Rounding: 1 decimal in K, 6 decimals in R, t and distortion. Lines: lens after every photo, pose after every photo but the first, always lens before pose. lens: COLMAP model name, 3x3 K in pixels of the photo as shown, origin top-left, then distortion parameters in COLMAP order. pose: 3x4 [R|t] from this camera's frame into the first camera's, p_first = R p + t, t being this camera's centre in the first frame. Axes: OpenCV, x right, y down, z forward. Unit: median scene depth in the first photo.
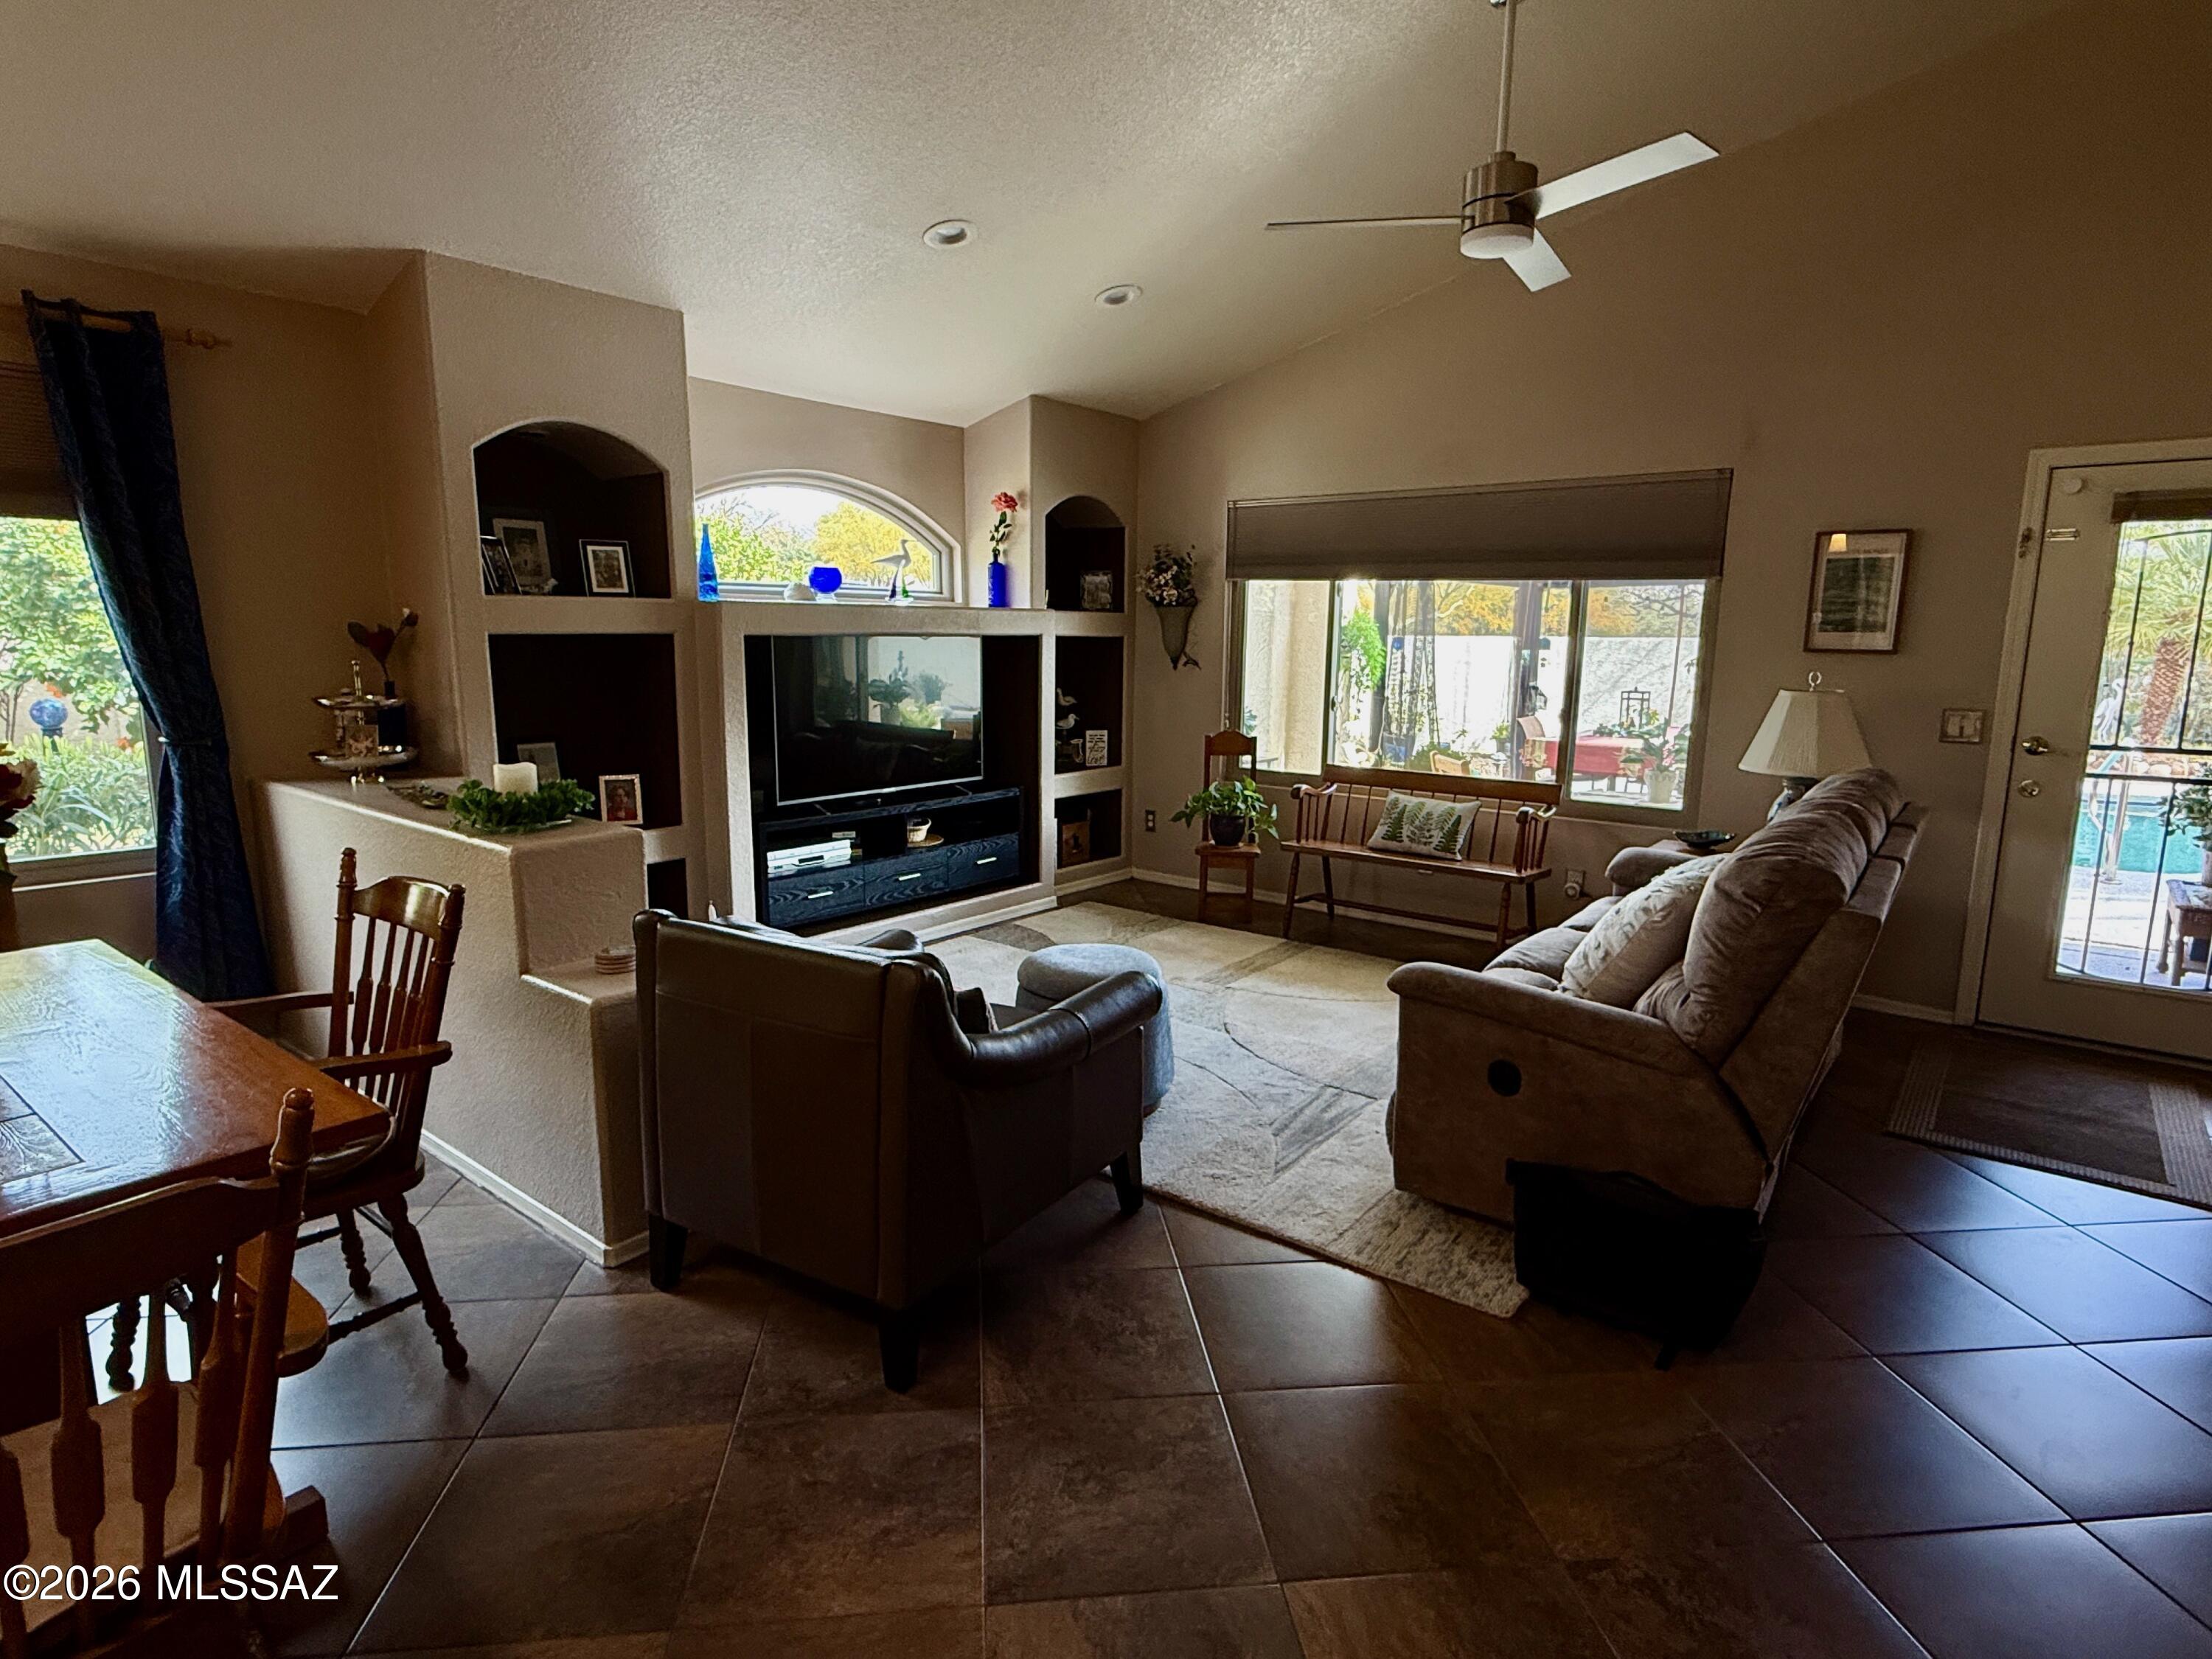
lens RADIAL K [[1179.4, 0, 1106.0], [0, 1179.4, 829.5], [0, 0, 1]] dist [-0.002265, -0.000335]
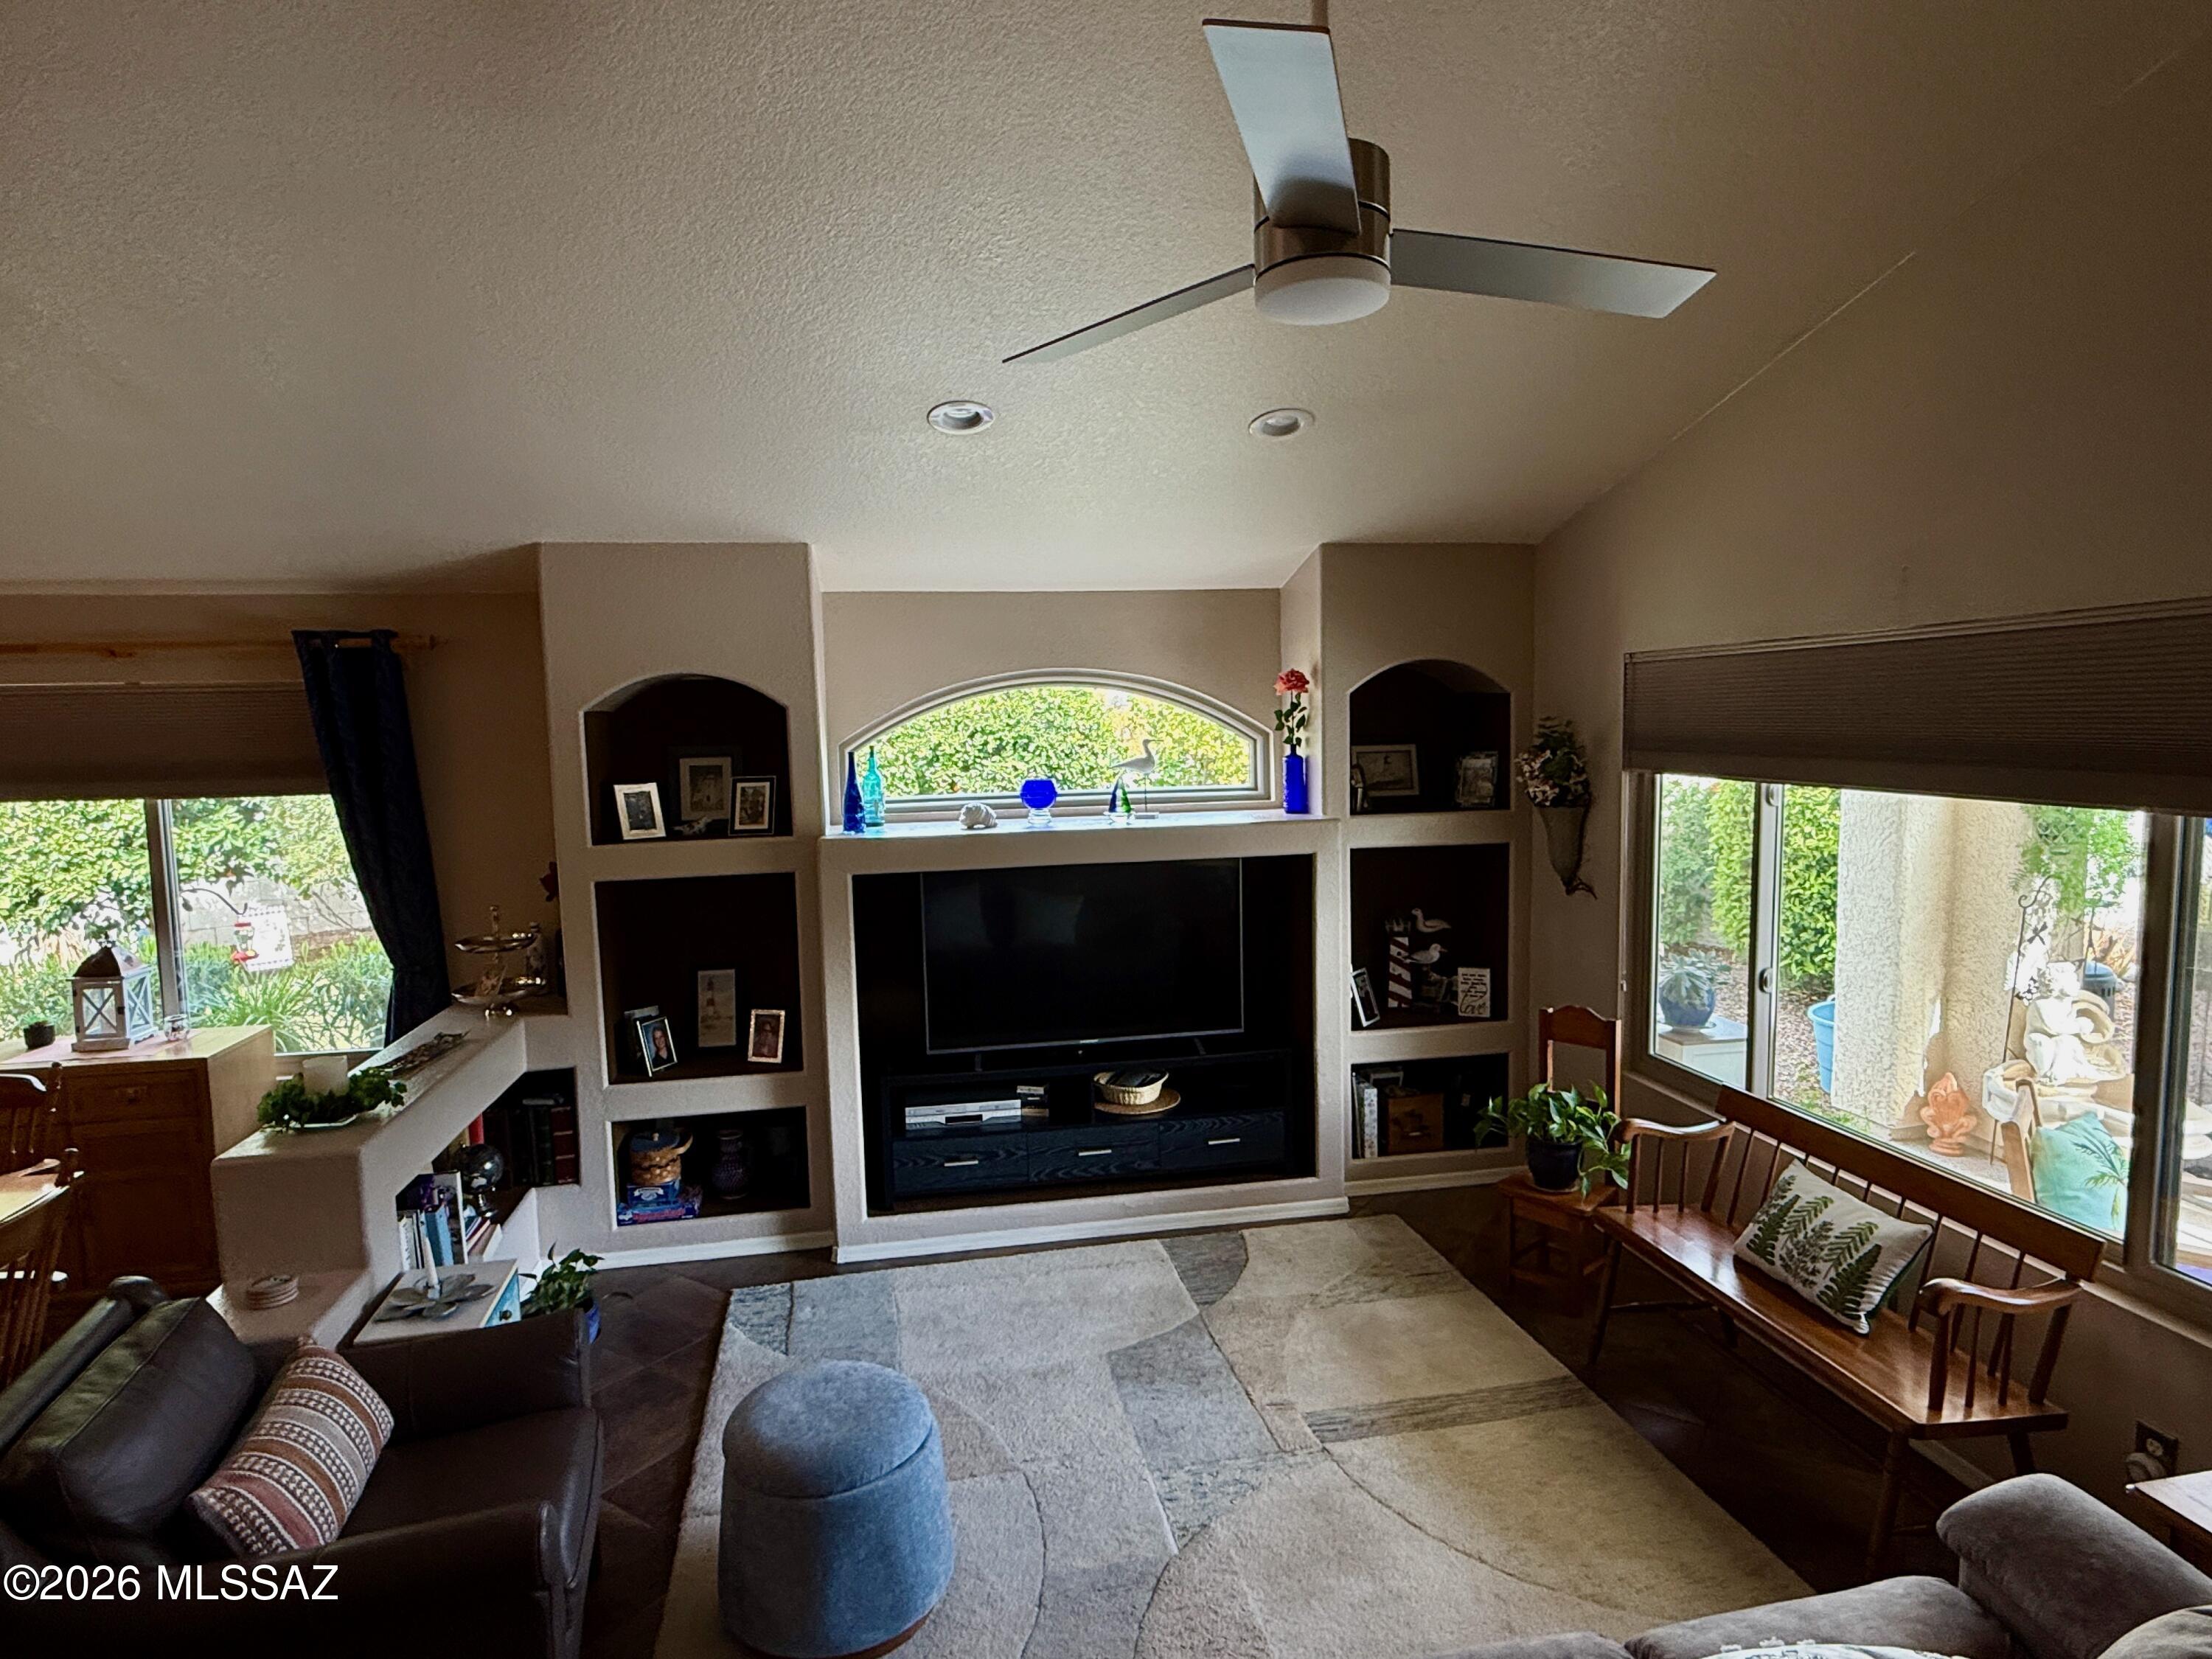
lens RADIAL K [[1228.0, 0, 1106.0], [0, 1228.0, 829.5], [0, 0, 1]] dist [0.002715, 0.002001]
pose [[0.753488, 0.027261, -0.656896, 0.386393], [-0.078945, 0.995663, -0.049233, -0.139320], [0.652705, 0.088955, 0.752372, 0.336441]]
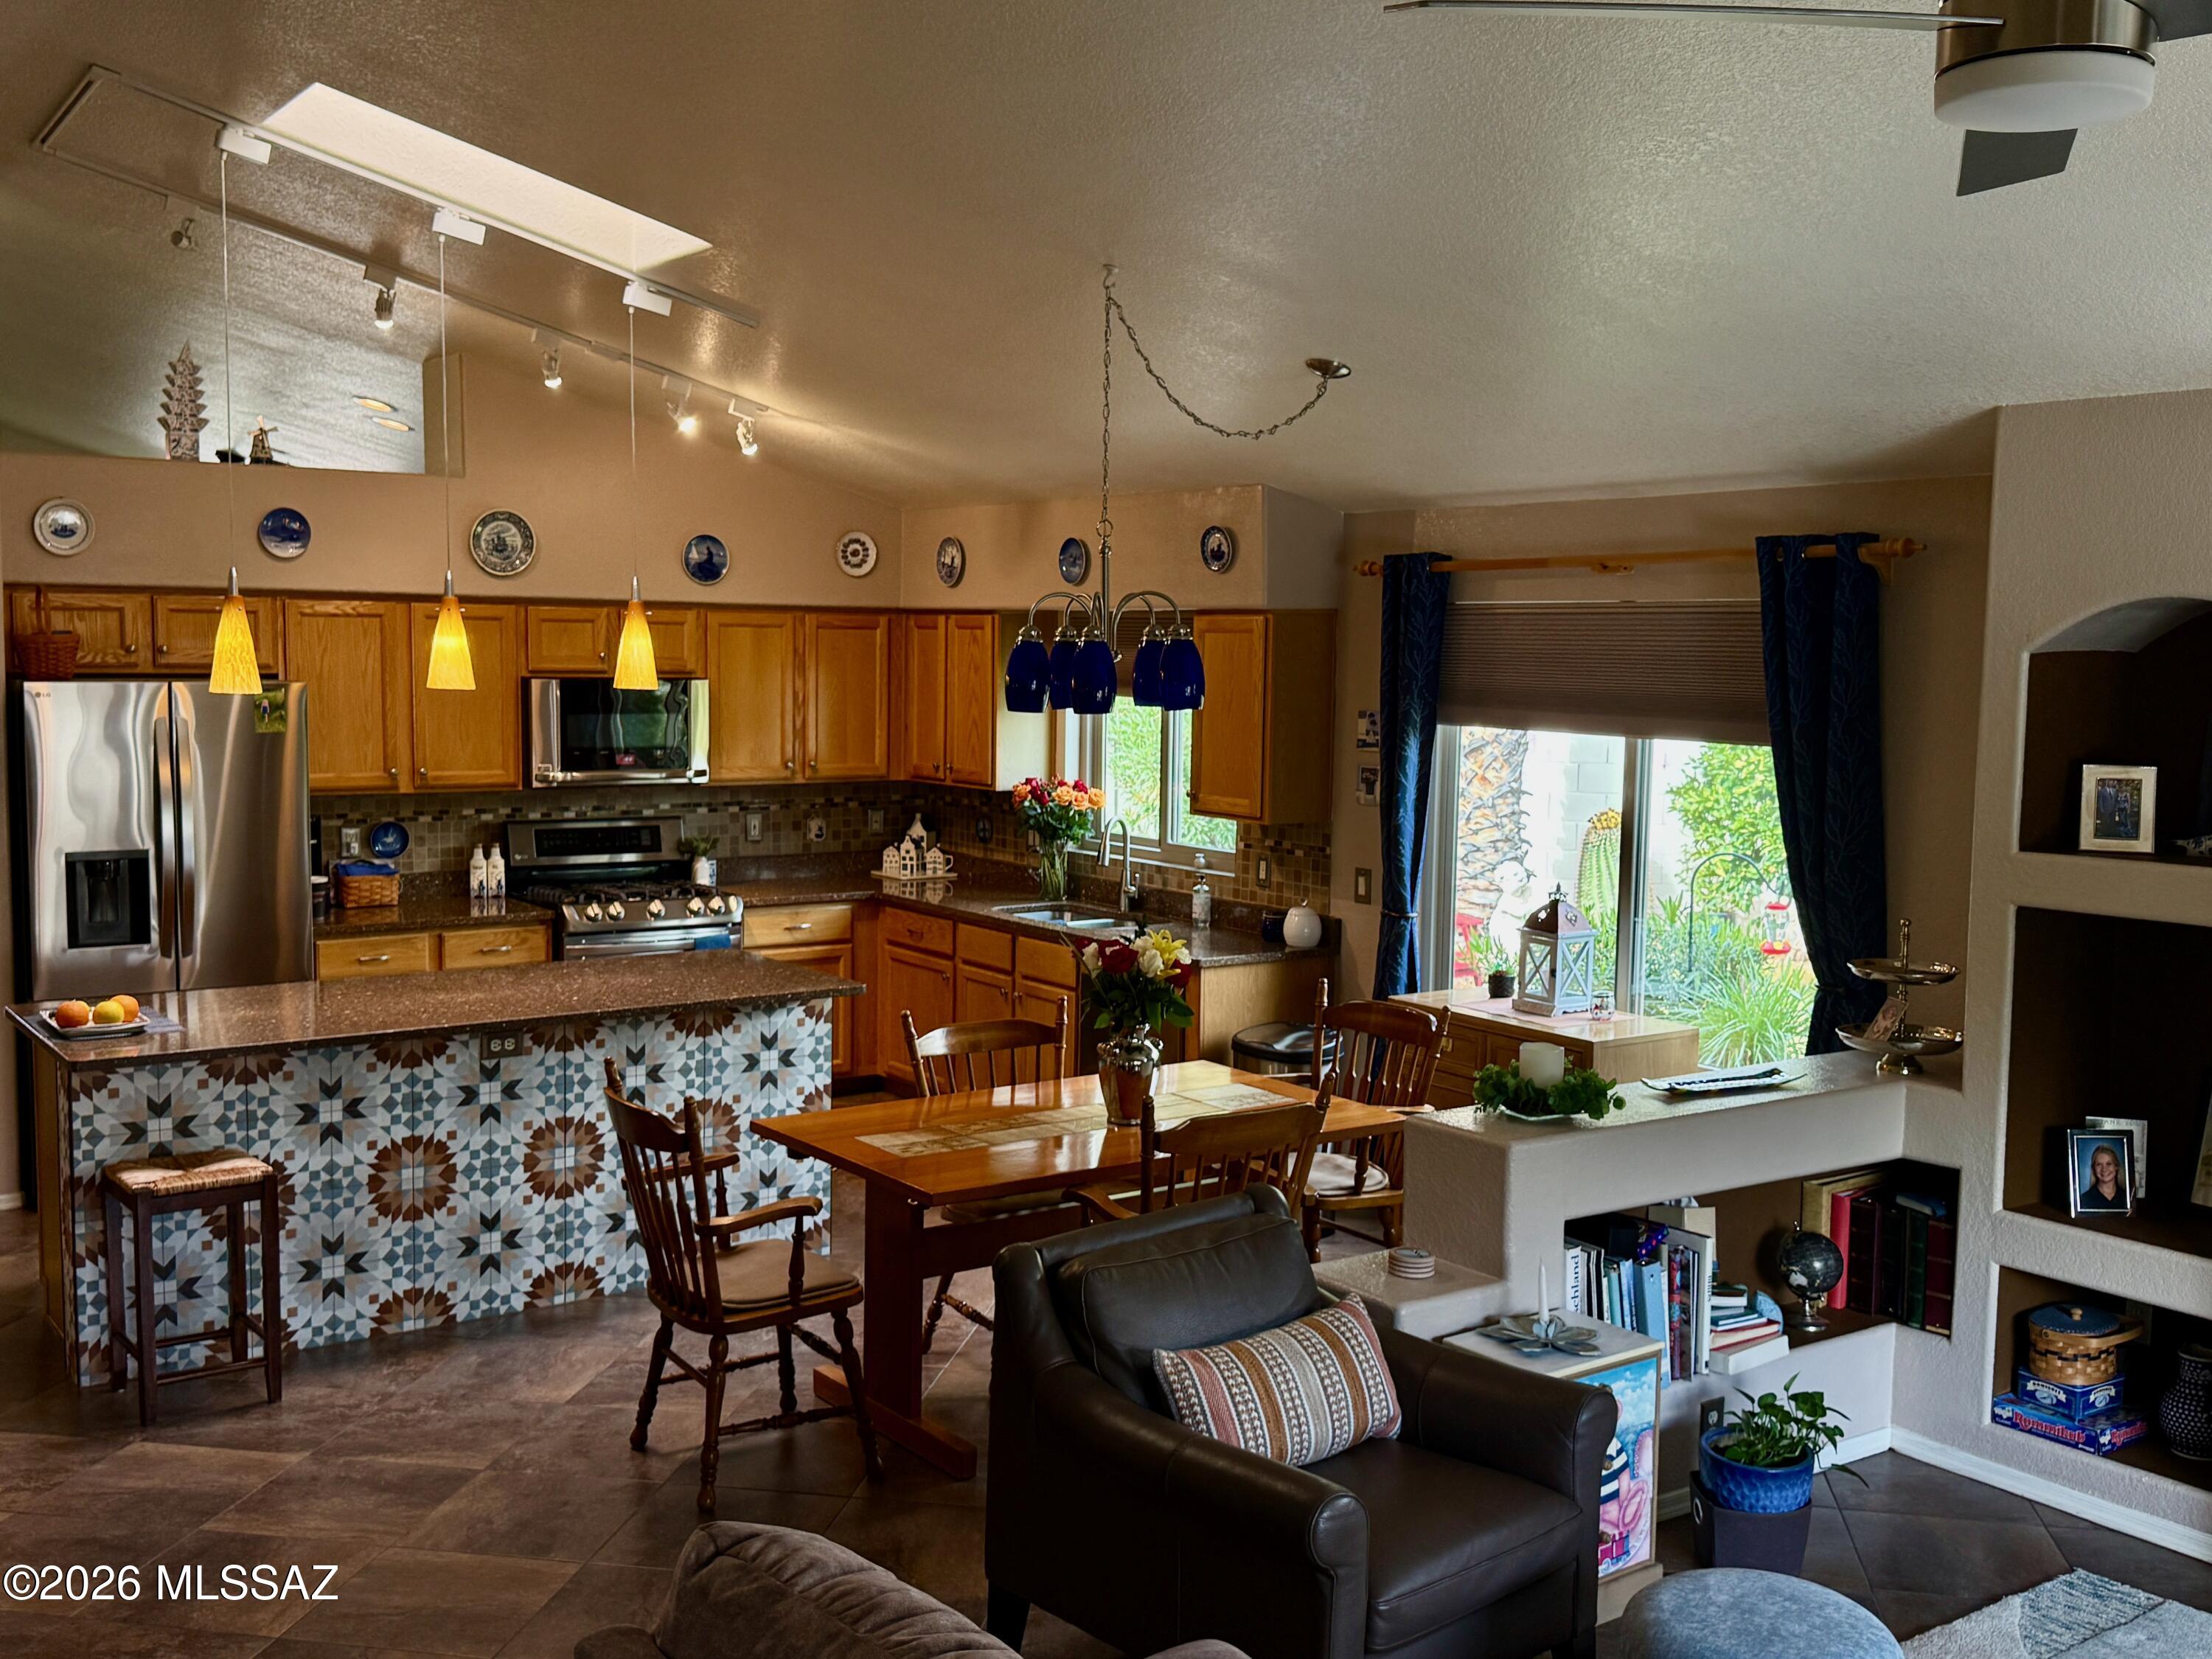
lens RADIAL K [[2254.6, 0, 1106.0], [0, 2254.6, 829.5], [0, 0, 1]] dist [0.006252, -0.003363]
pose [[-0.293903, 0.065482, -0.953590, 0.663415], [-0.179395, 0.976143, 0.122321, -0.199245], [0.938850, 0.207020, -0.275144, 0.610514]]
